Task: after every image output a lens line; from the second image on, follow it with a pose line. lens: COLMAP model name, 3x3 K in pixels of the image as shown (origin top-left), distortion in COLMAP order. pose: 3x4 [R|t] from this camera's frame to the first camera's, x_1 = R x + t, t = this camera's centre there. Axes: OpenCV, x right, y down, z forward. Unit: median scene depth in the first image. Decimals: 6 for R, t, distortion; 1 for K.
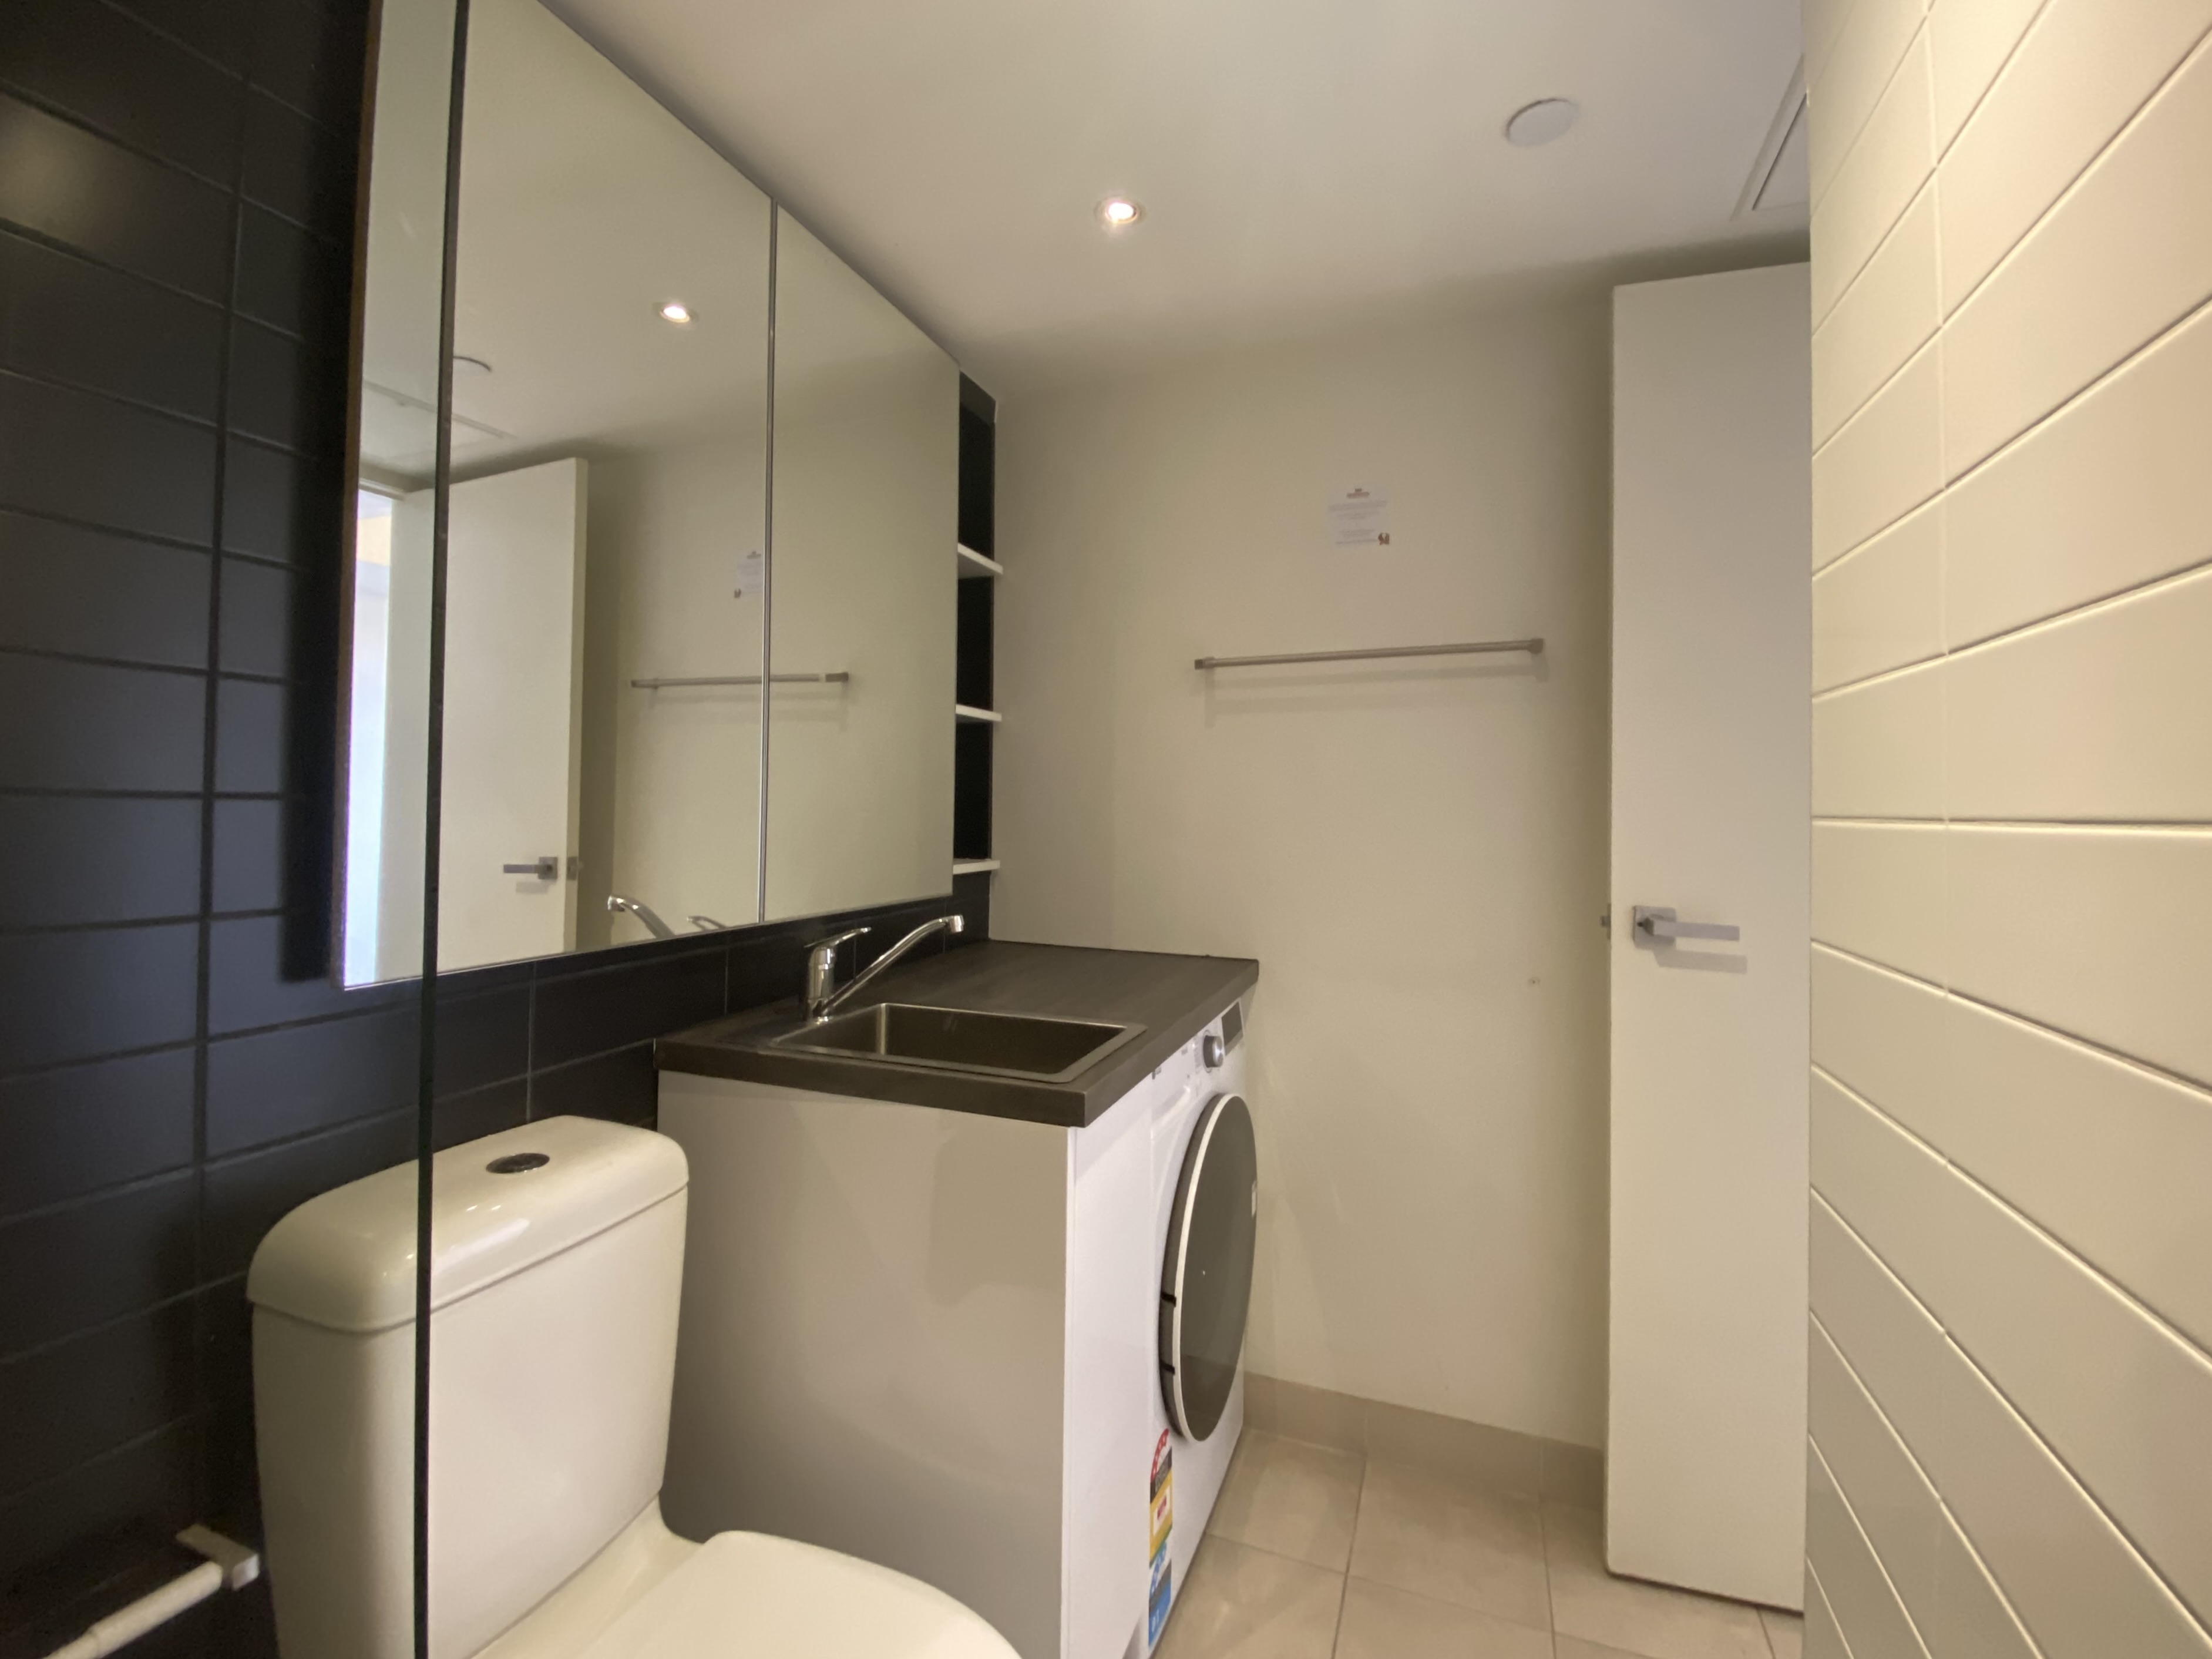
lens RADIAL K [[904.9, 0, 1103.8], [0, 904.9, 823.6], [0, 0, 1]] dist [0.005262, -0.014326]
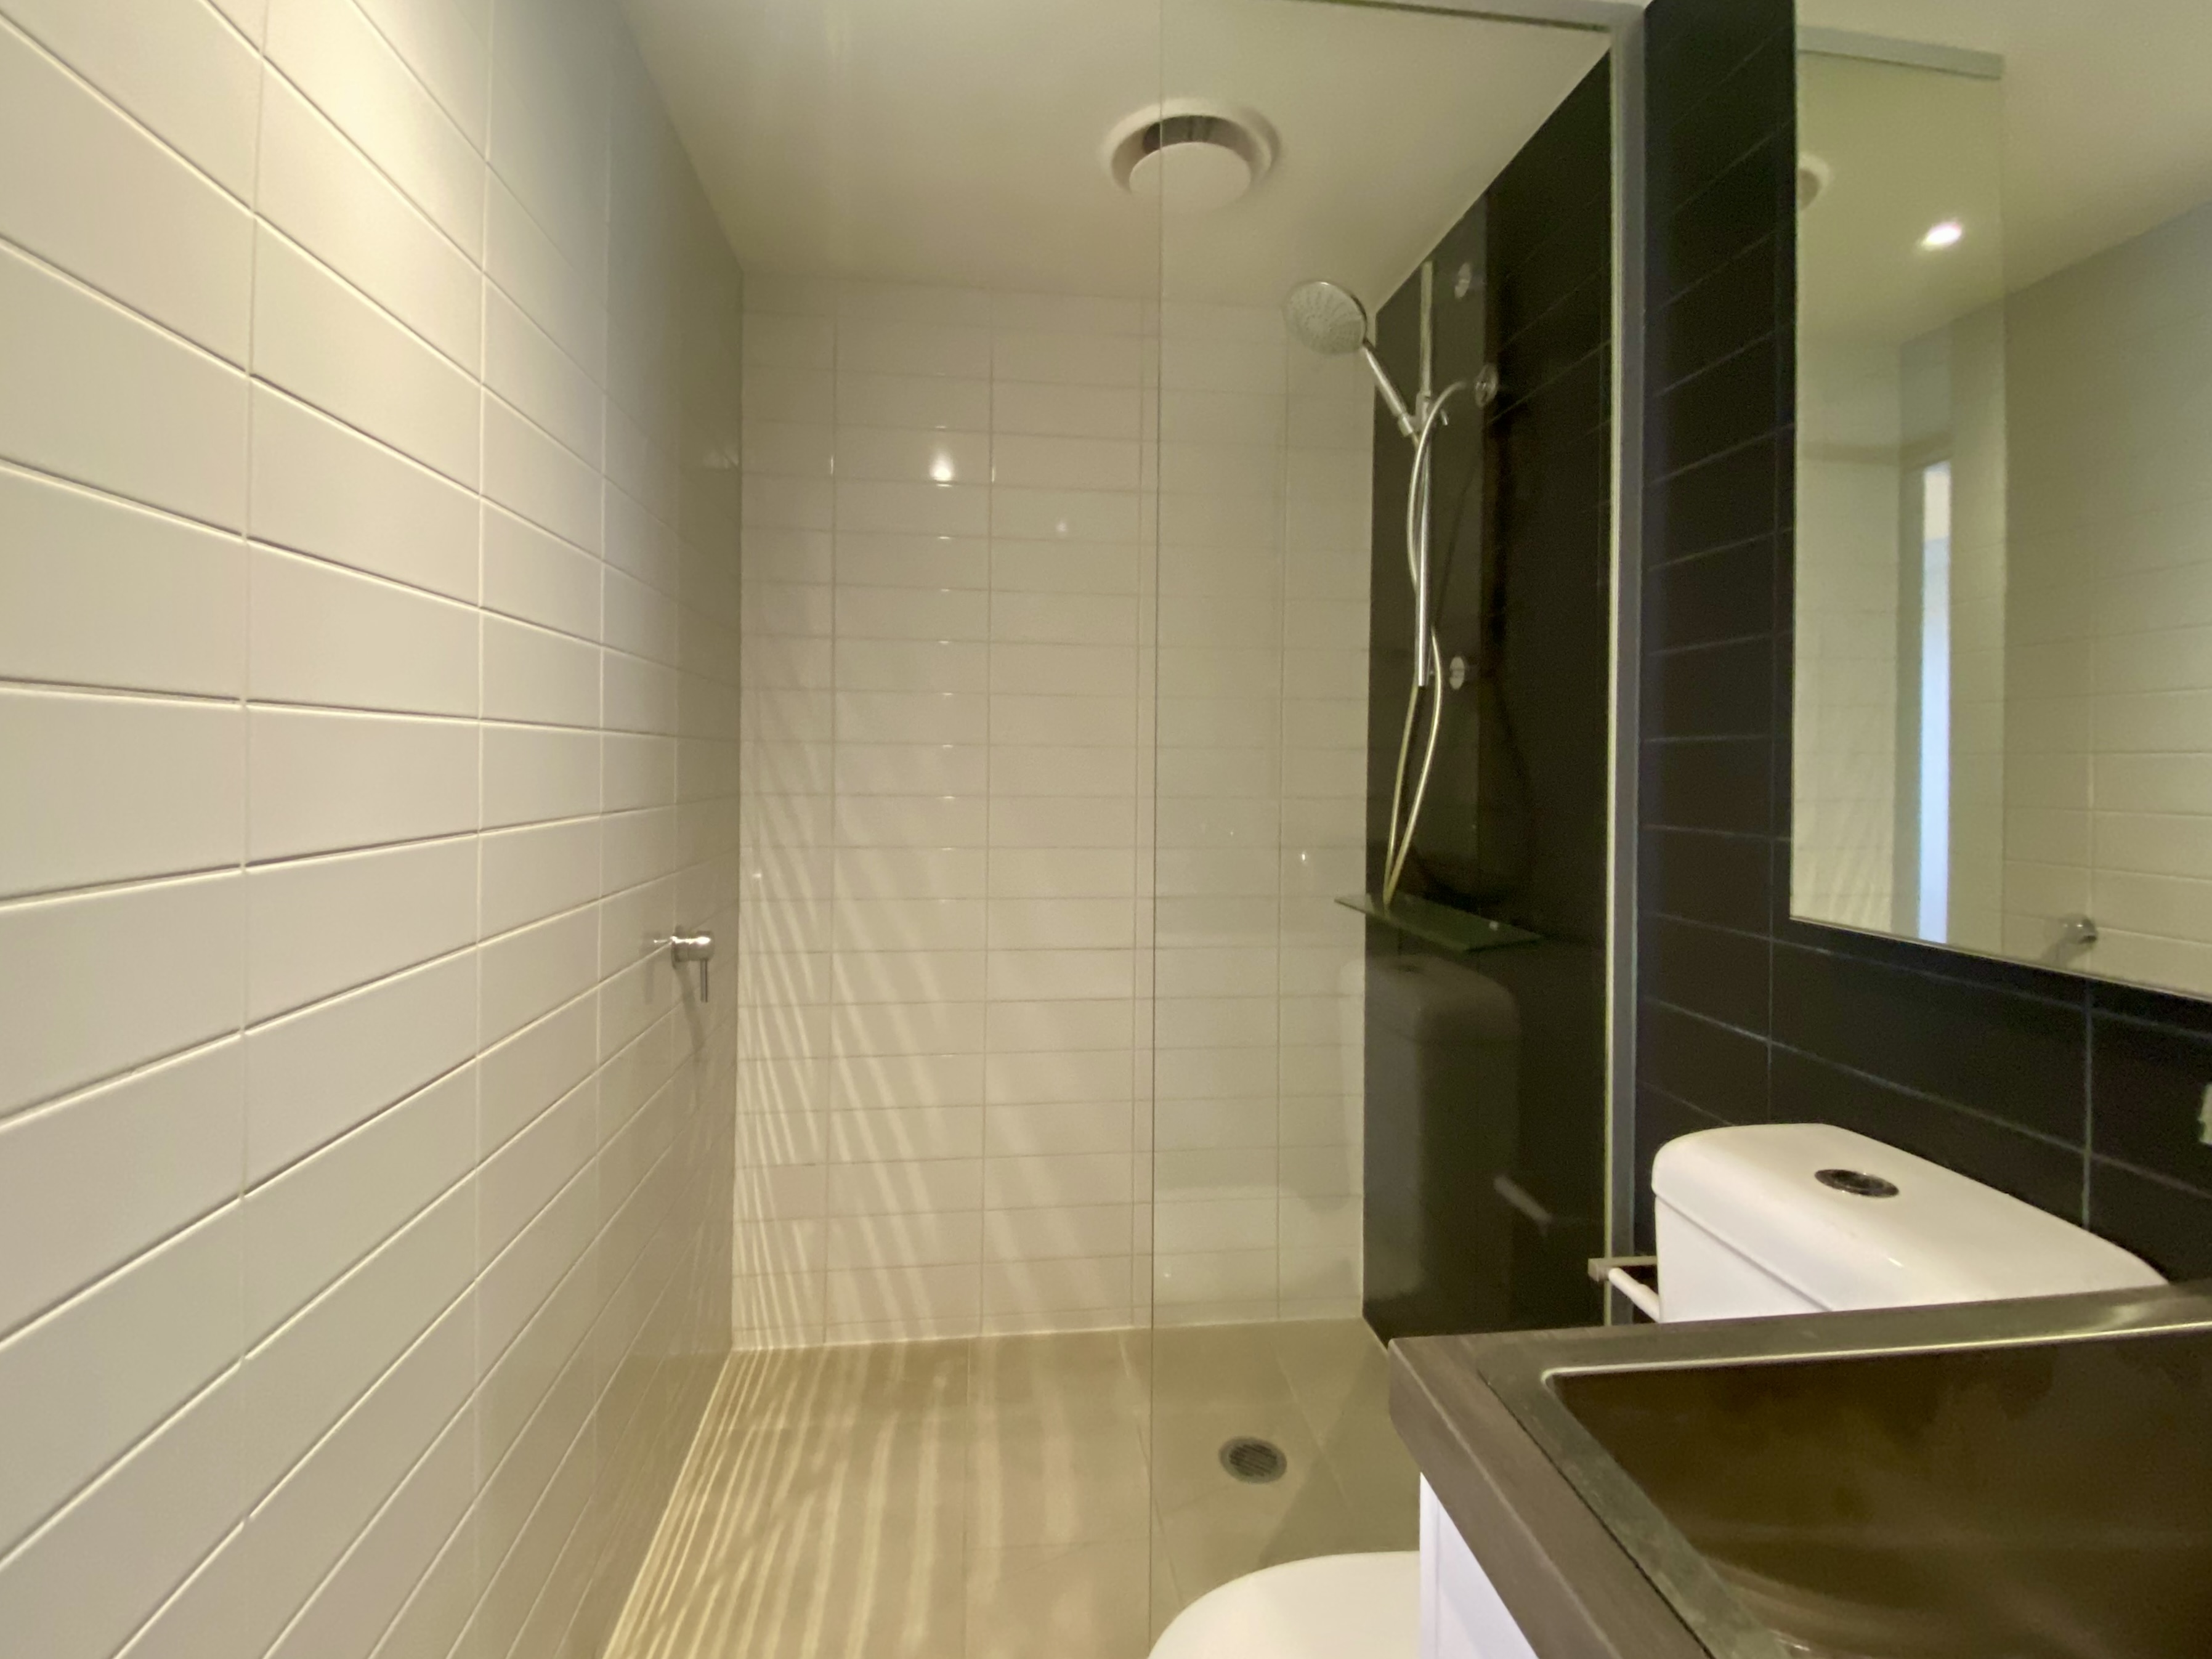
lens RADIAL K [[891.3, 0, 1109.0], [0, 891.3, 824.3], [0, 0, 1]] dist [0.034275, -0.033184]
pose [[-0.879209, 0.010438, -0.476323, 0.346280], [-0.027310, 0.997012, 0.072257, 0.023901], [0.475654, 0.076538, -0.876297, 1.527158]]
